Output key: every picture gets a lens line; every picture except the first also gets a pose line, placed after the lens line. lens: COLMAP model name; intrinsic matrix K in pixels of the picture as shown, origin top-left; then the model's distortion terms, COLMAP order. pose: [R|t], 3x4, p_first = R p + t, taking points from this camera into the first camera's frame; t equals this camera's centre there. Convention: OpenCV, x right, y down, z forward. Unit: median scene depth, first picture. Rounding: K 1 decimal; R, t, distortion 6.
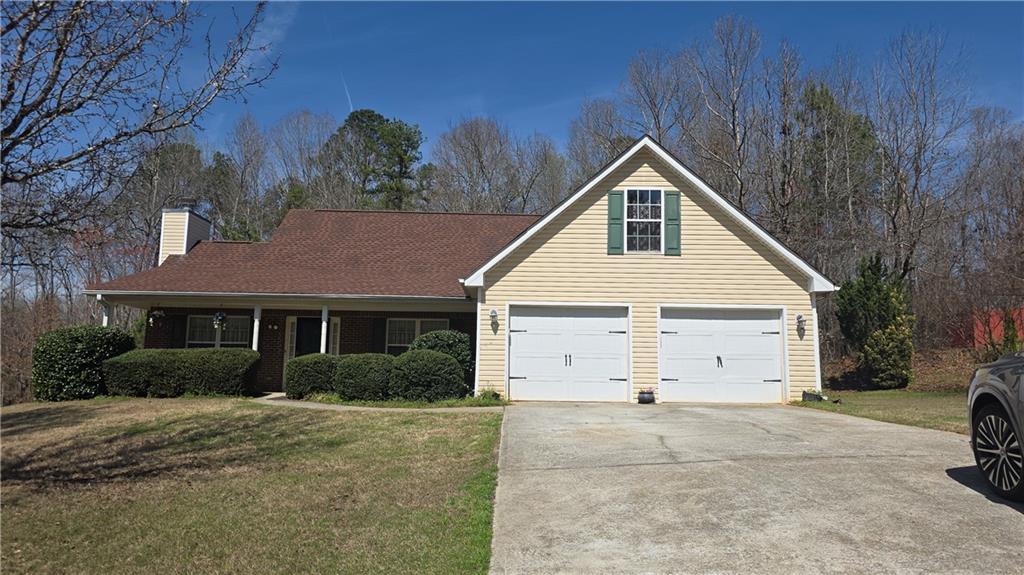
lens RADIAL K [[696.9, 0, 508.3], [0, 696.9, 292.9], [0, 0, 1]] dist [0.020989, -0.000325]
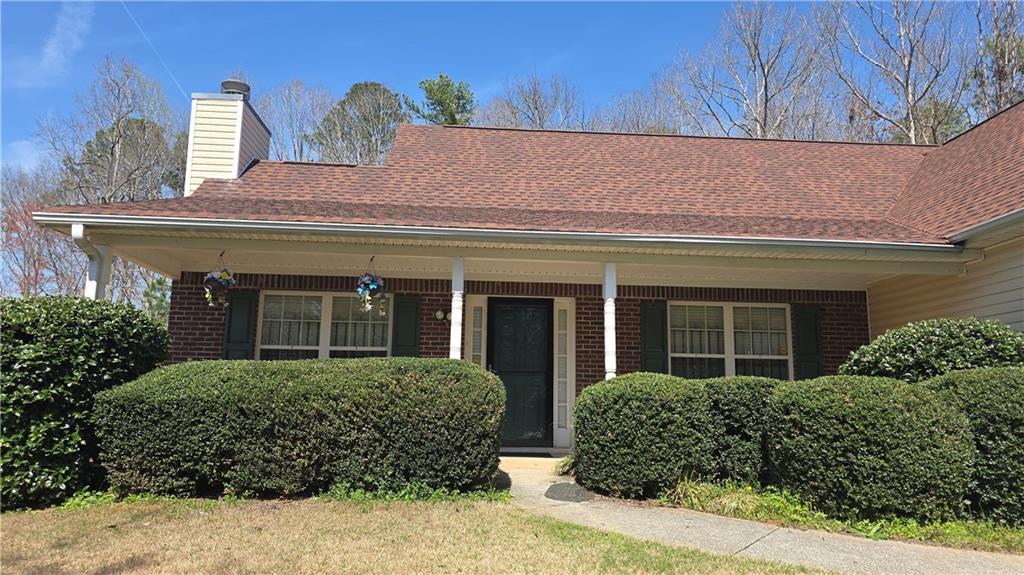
lens RADIAL K [[696.9, 0, 517.6], [0, 696.9, 281.0], [0, 0, 1]] dist [0.020989, -0.000325]
pose [[0.996801, 0.011437, 0.079099, -0.388025], [-0.008468, 0.999251, -0.037770, 0.050744], [-0.079471, 0.036980, 0.996151, 0.619476]]
